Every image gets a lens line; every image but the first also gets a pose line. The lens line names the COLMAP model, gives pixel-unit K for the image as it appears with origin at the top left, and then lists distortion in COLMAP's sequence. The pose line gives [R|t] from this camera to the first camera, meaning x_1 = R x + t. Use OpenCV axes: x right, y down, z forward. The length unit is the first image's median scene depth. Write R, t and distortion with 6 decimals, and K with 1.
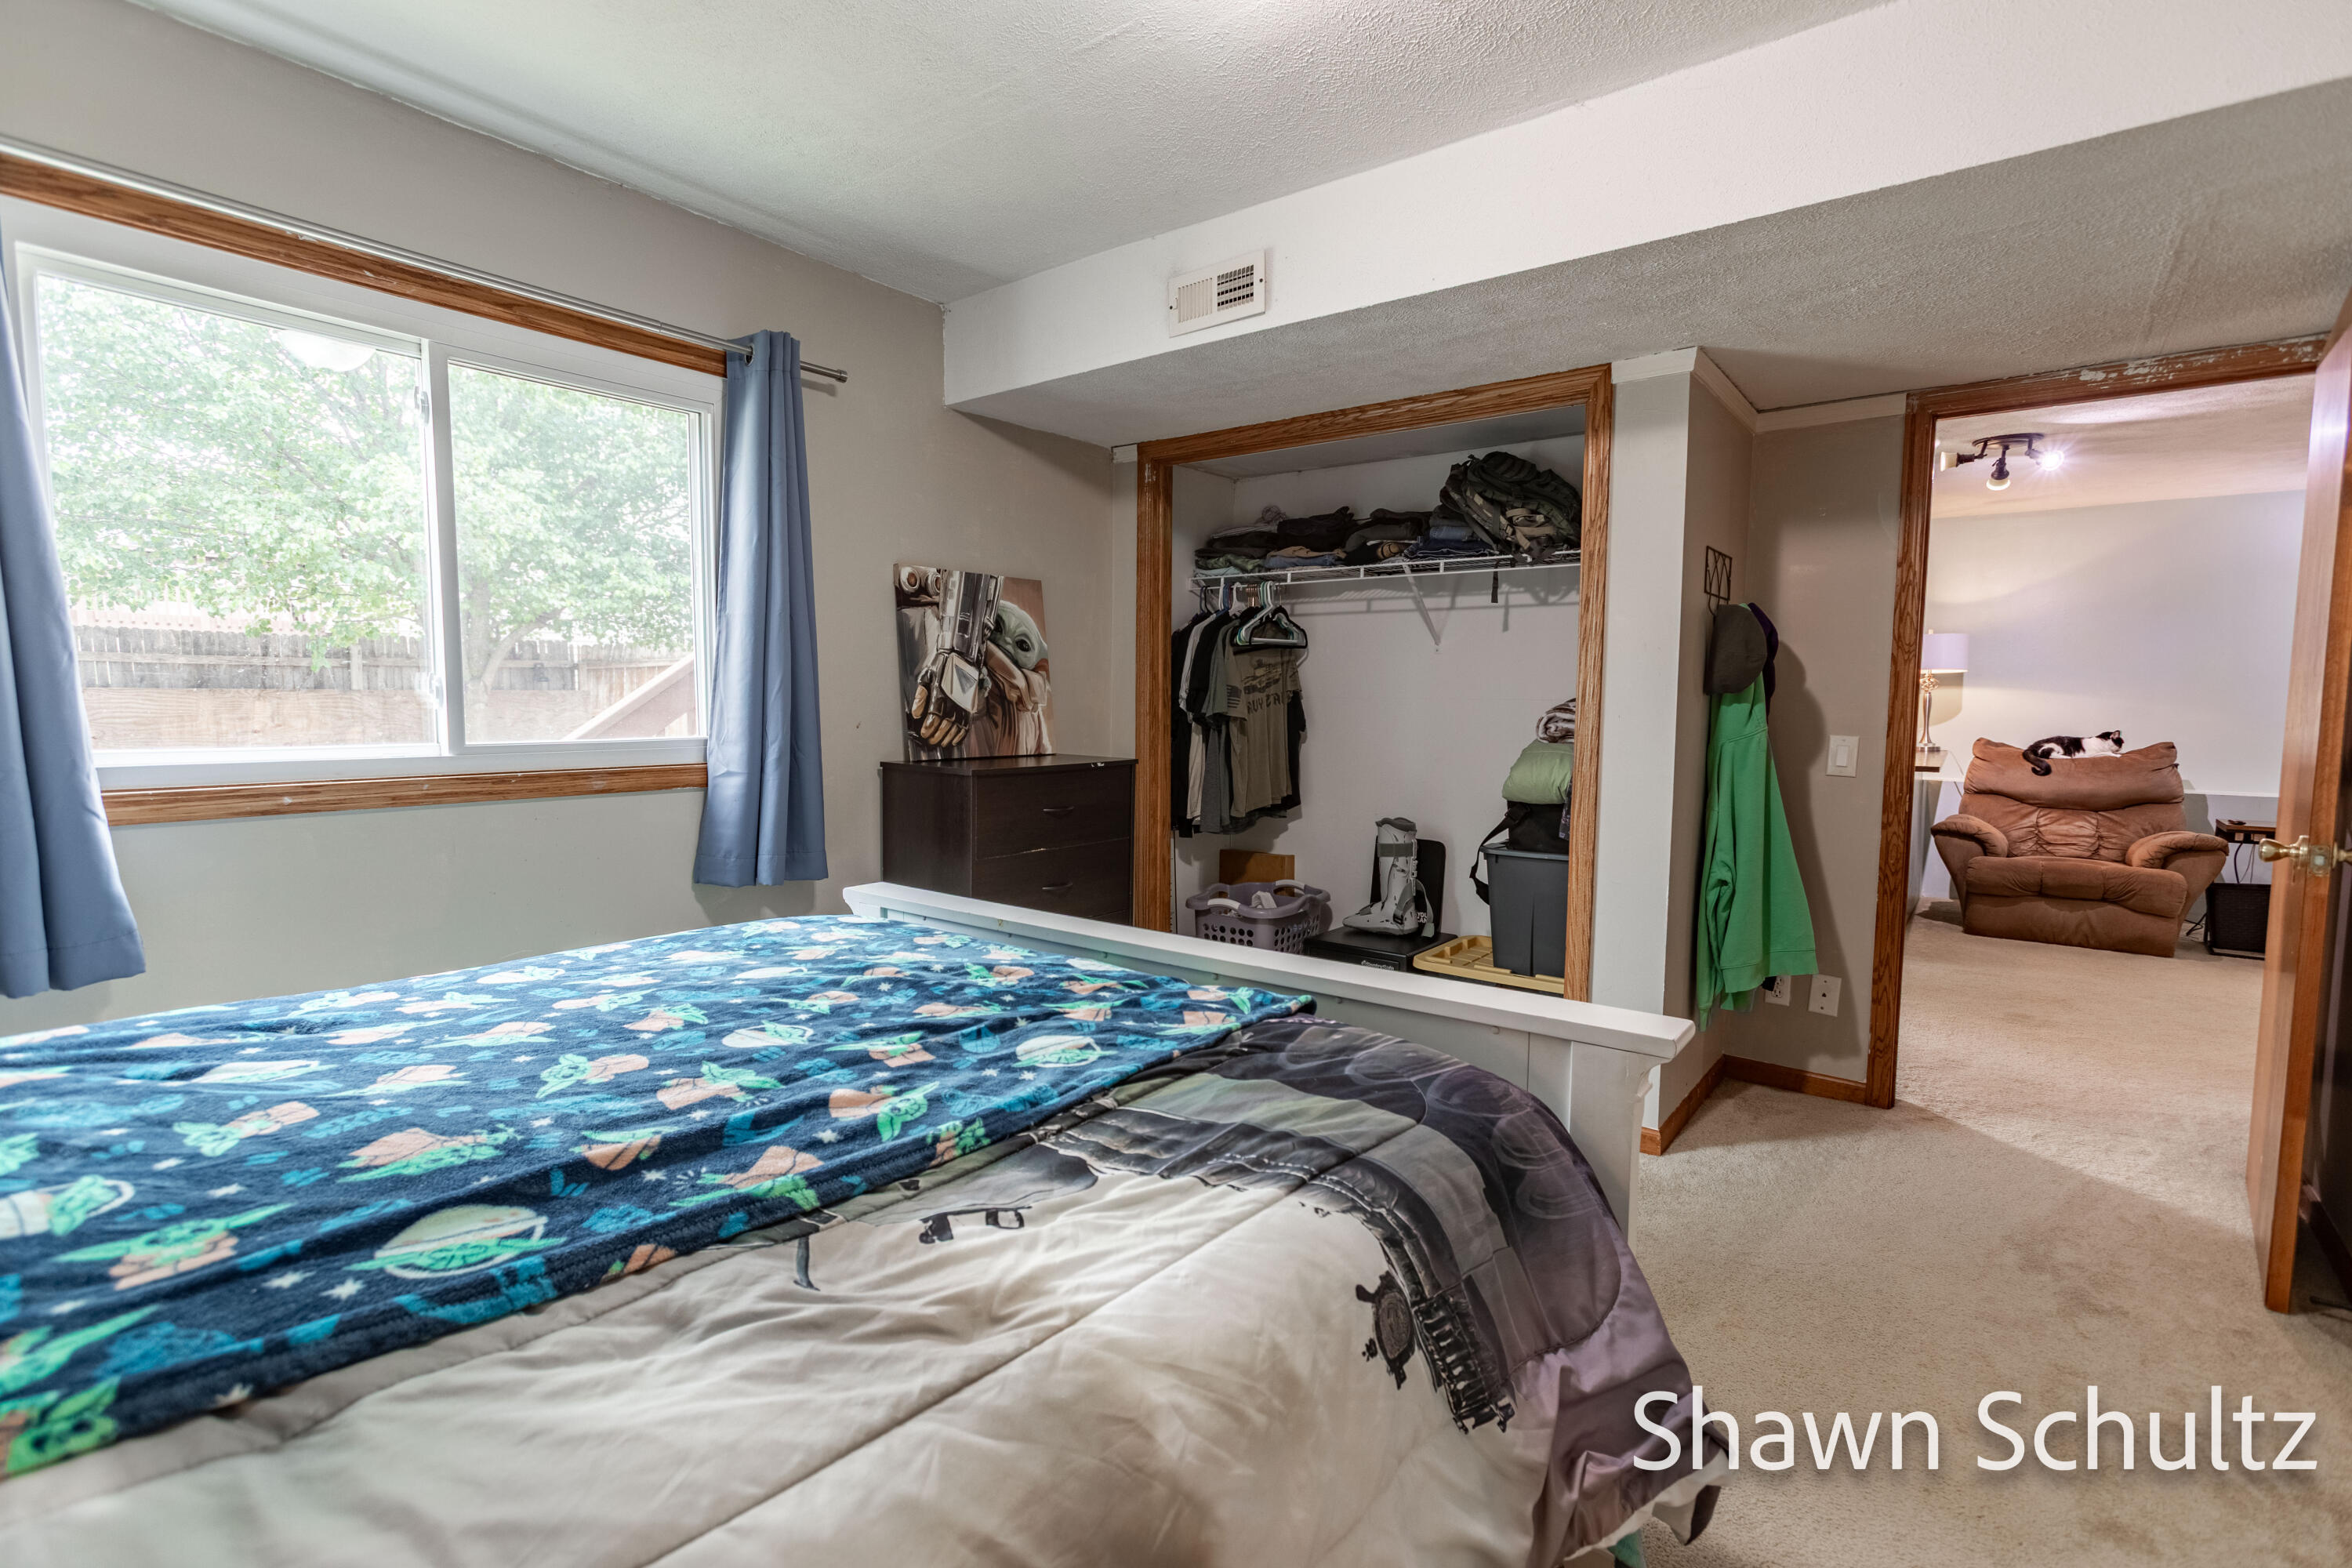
lens RADIAL K [[1051.2, 0, 1191.5], [0, 1051.2, 774.8], [0, 0, 1]] dist [-0.003351, 0.005955]
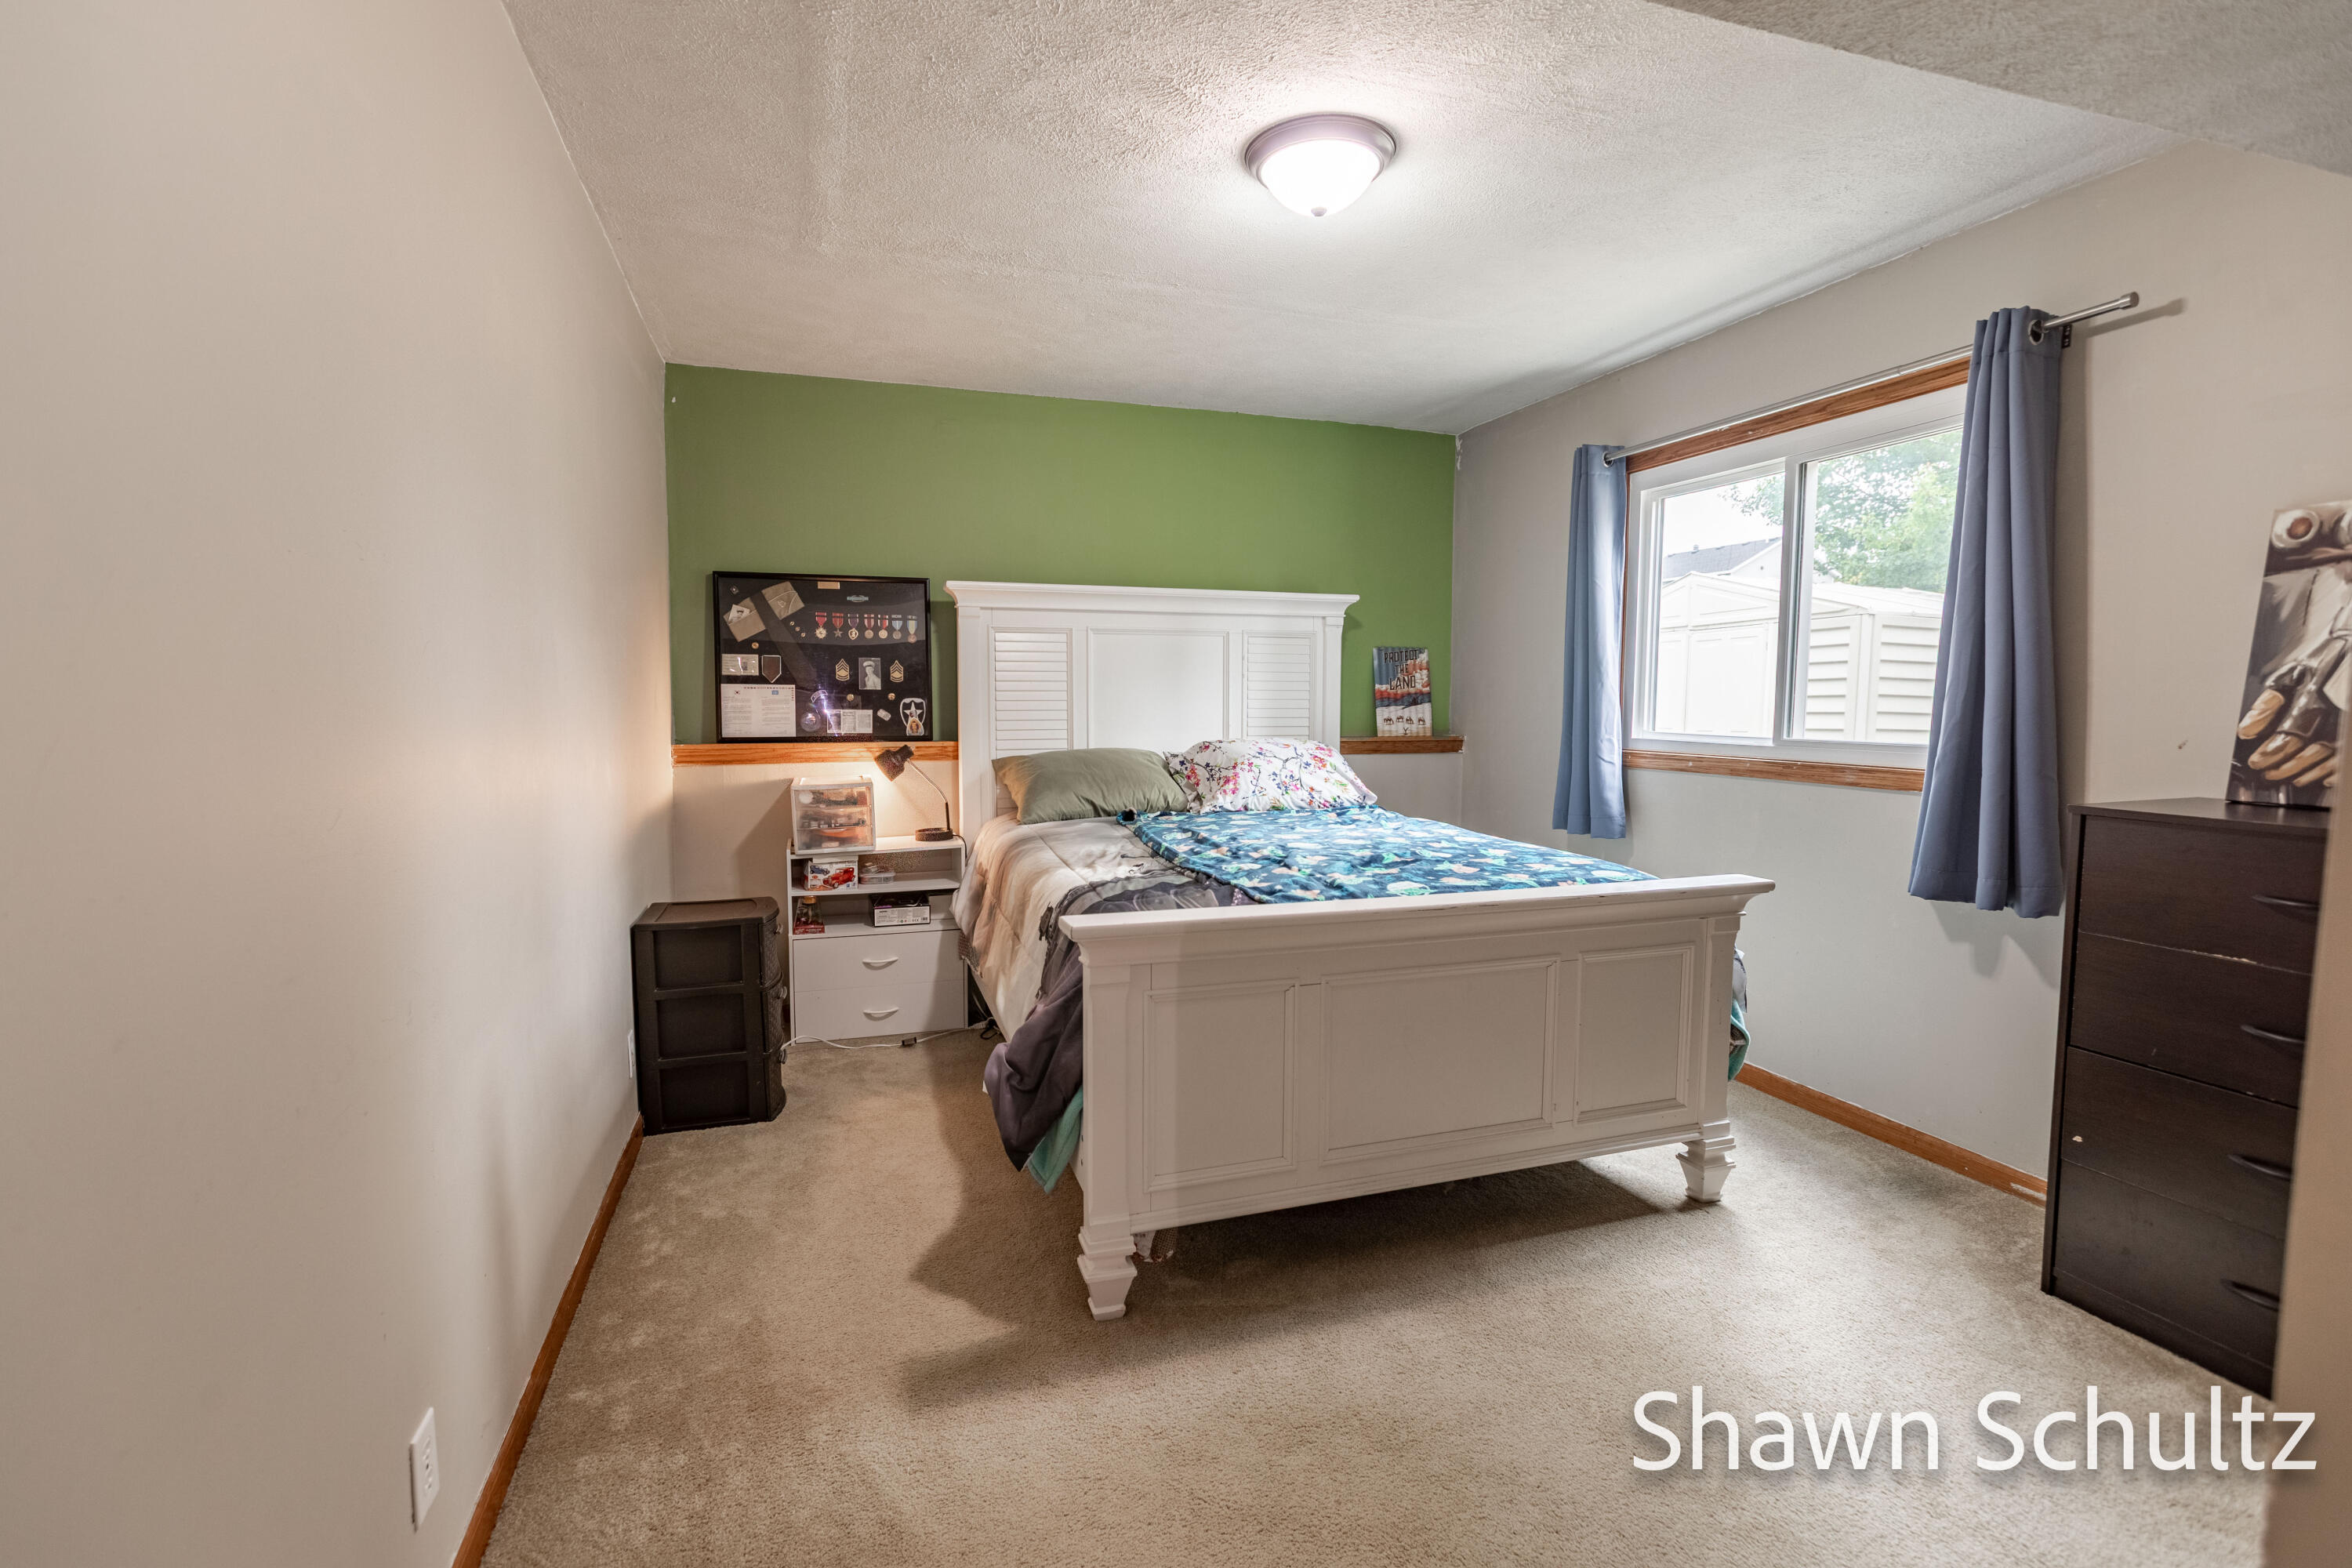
lens RADIAL K [[1051.2, 0, 1177.0], [0, 1051.2, 782.7], [0, 0, 1]] dist [-0.003351, 0.005955]
pose [[-0.532498, 0.057877, -0.844450, 0.673265], [-0.073229, 0.990769, 0.114083, -0.052372], [0.843258, 0.122587, -0.523344, 0.775312]]
